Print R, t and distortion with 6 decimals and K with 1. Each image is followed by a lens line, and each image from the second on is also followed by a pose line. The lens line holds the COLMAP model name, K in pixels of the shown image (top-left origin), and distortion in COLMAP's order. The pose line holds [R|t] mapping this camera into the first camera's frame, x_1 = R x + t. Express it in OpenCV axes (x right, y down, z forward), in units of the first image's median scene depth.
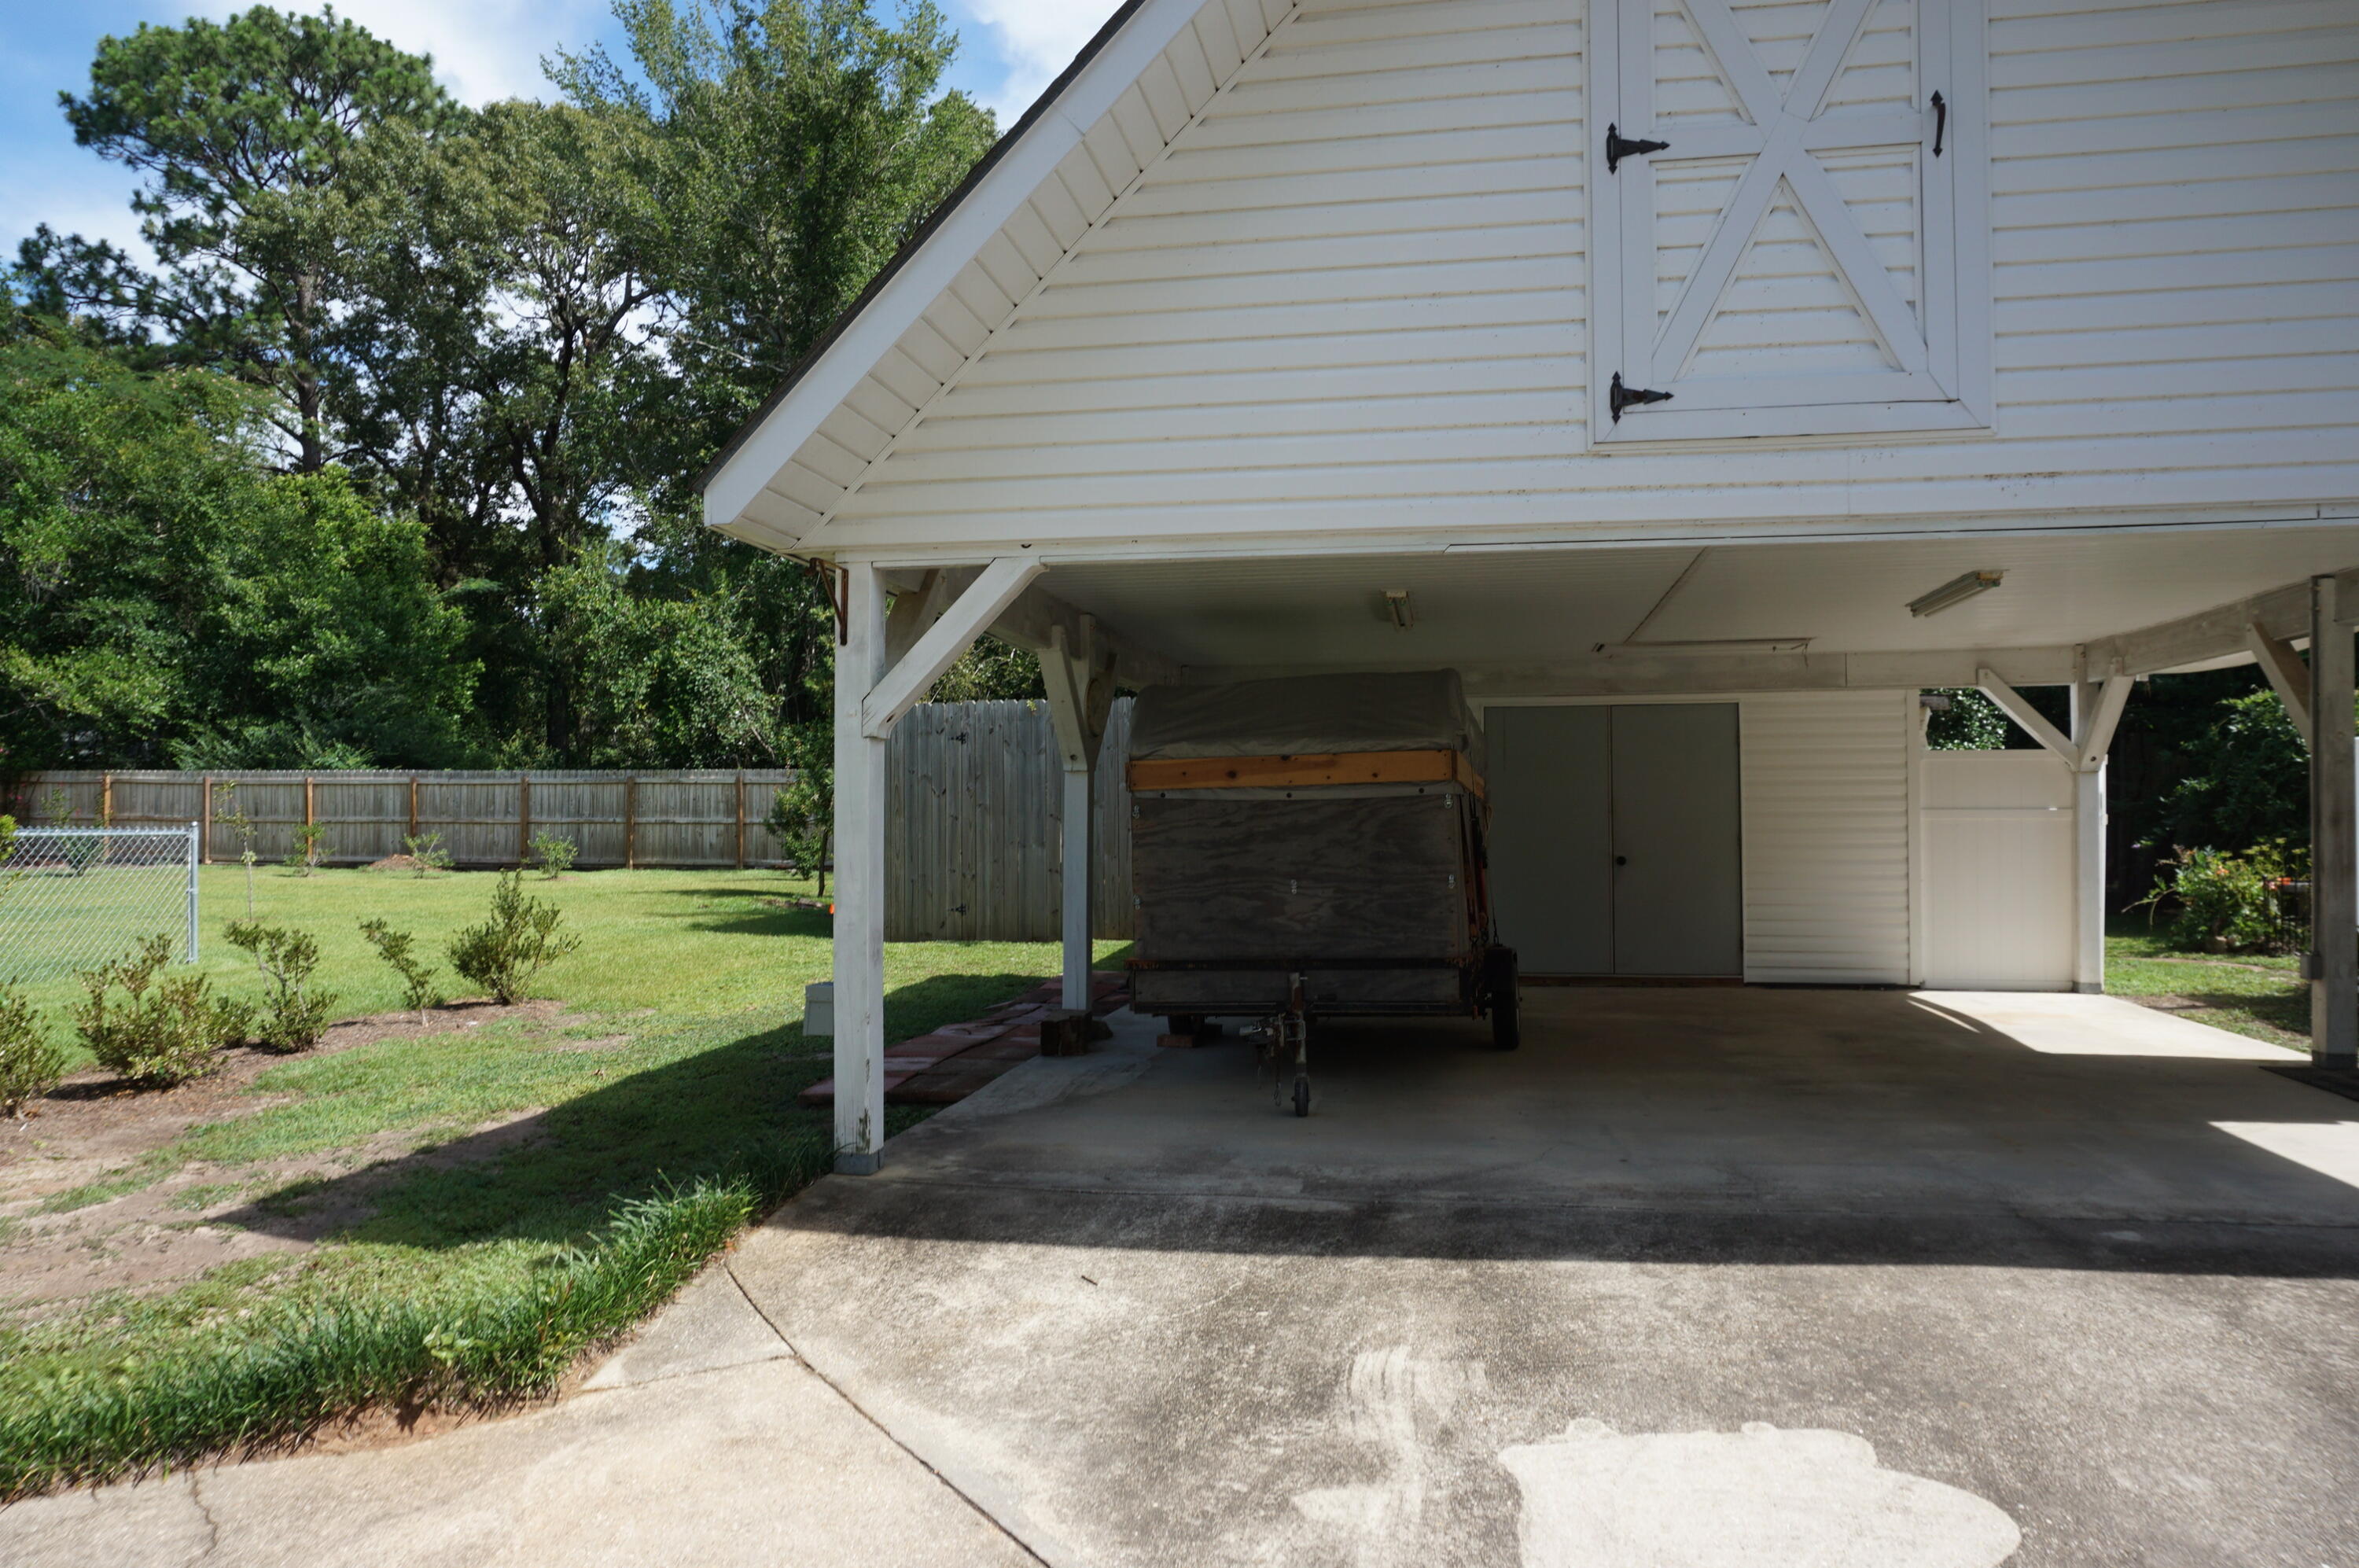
lens RADIAL K [[1579.8, 0, 1181.2], [0, 1579.8, 784.1], [0, 0, 1]] dist [-0.046188, 0.030602]
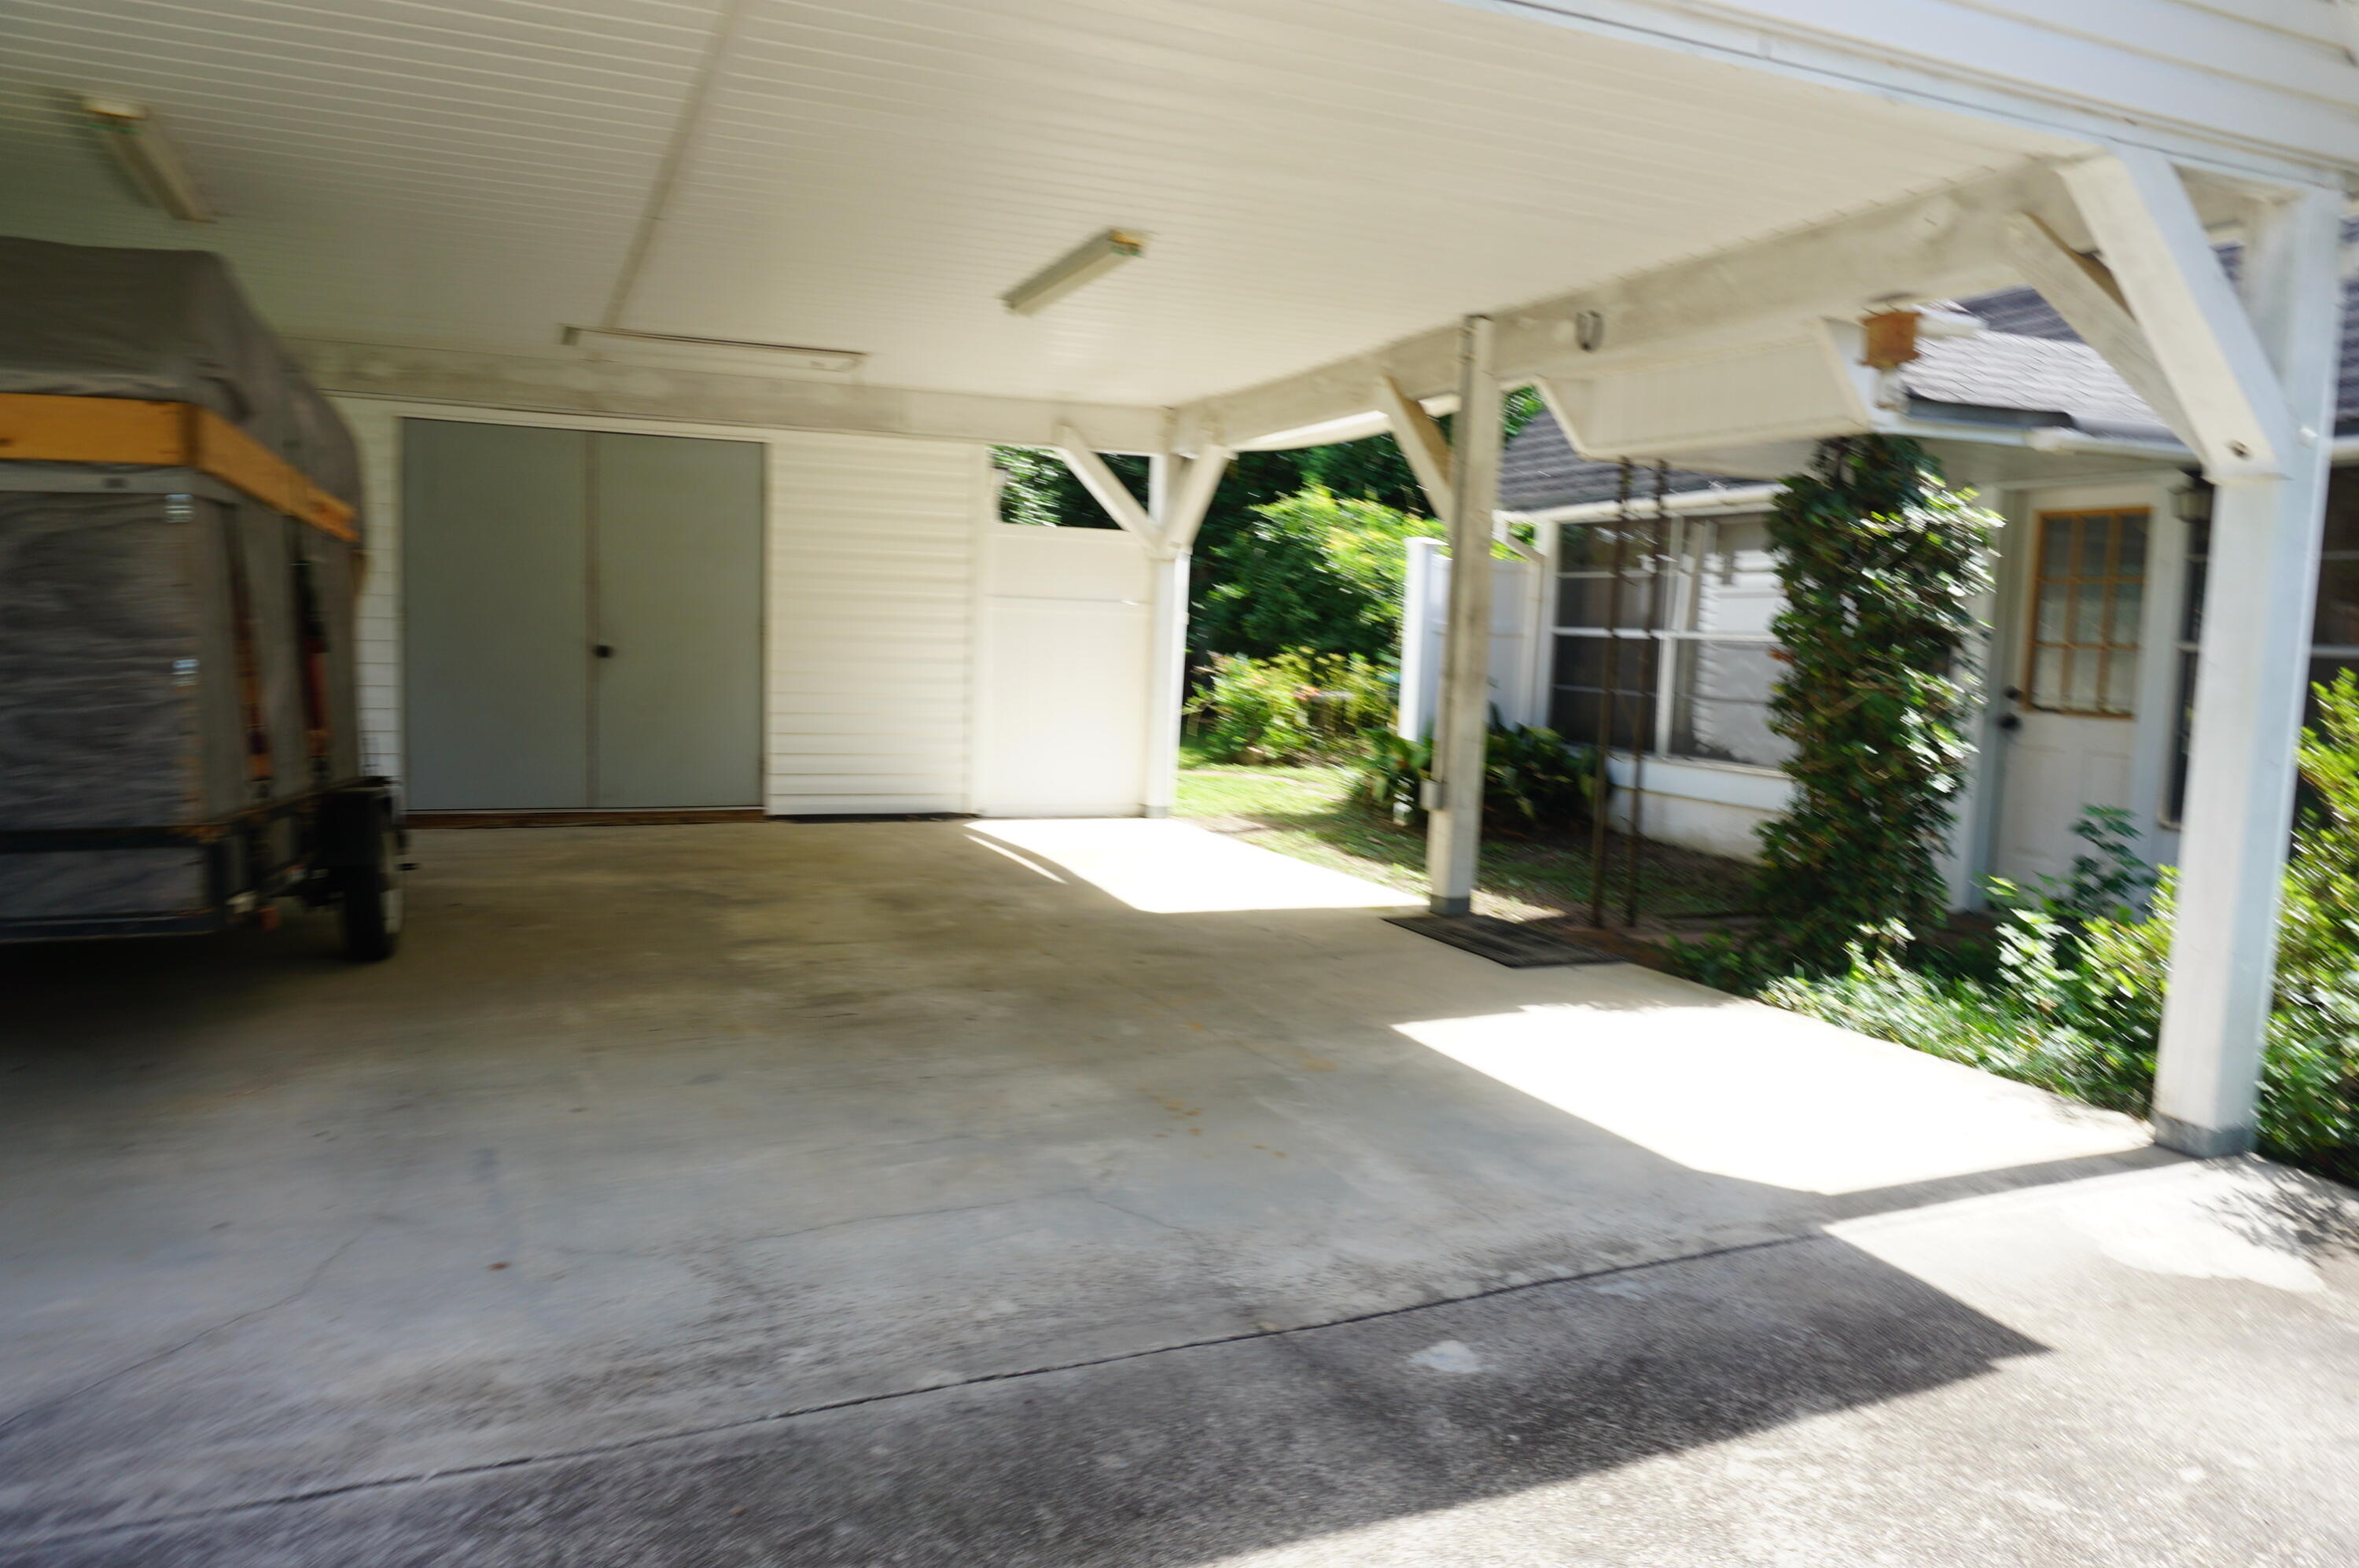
lens RADIAL K [[1579.8, 0, 1178.9], [0, 1579.8, 781.5], [0, 0, 1]] dist [-0.046188, 0.030602]
pose [[0.828590, -0.020441, 0.559483, 0.101093], [-0.049195, 0.992809, 0.109131, 0.017591], [-0.557691, -0.117949, 0.821626, 0.273500]]
